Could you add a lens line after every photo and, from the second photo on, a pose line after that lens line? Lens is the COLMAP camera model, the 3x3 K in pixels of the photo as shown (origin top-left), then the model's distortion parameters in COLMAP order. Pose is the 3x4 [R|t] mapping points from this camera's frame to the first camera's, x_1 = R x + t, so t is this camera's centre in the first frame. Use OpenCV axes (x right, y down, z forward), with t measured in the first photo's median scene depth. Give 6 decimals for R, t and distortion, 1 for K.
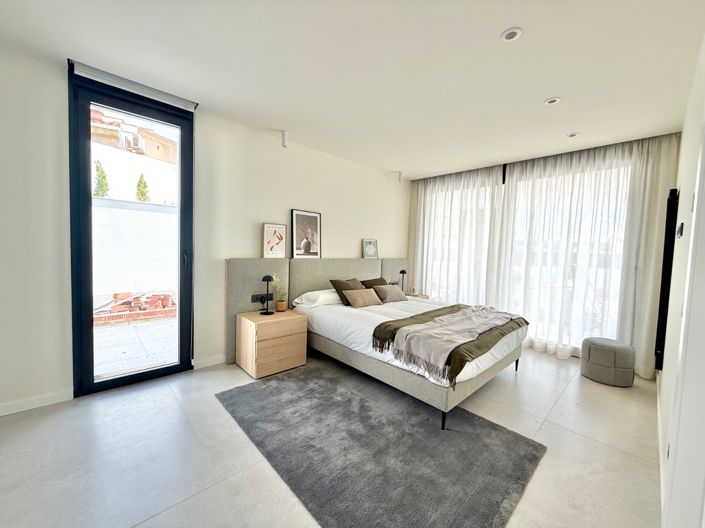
lens RADIAL K [[281.8, 0, 354.7], [0, 281.8, 267.6], [0, 0, 1]] dist [-0.000757, -0.000129]
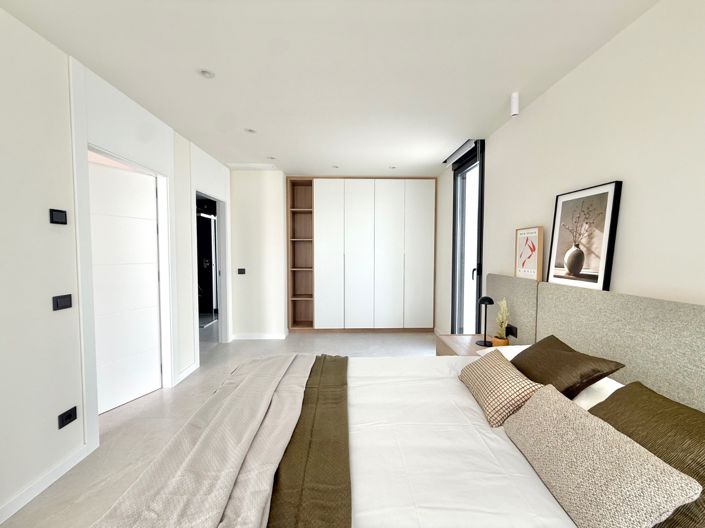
lens RADIAL K [[281.8, 0, 352.3], [0, 281.8, 263.4], [0, 0, 1]] dist [-0.000757, -0.000129]
pose [[-0.656970, 0.008440, -0.753870, 0.461756], [-0.059953, 0.996186, 0.063400, -0.080805], [0.751530, 0.086848, -0.653958, 1.044310]]
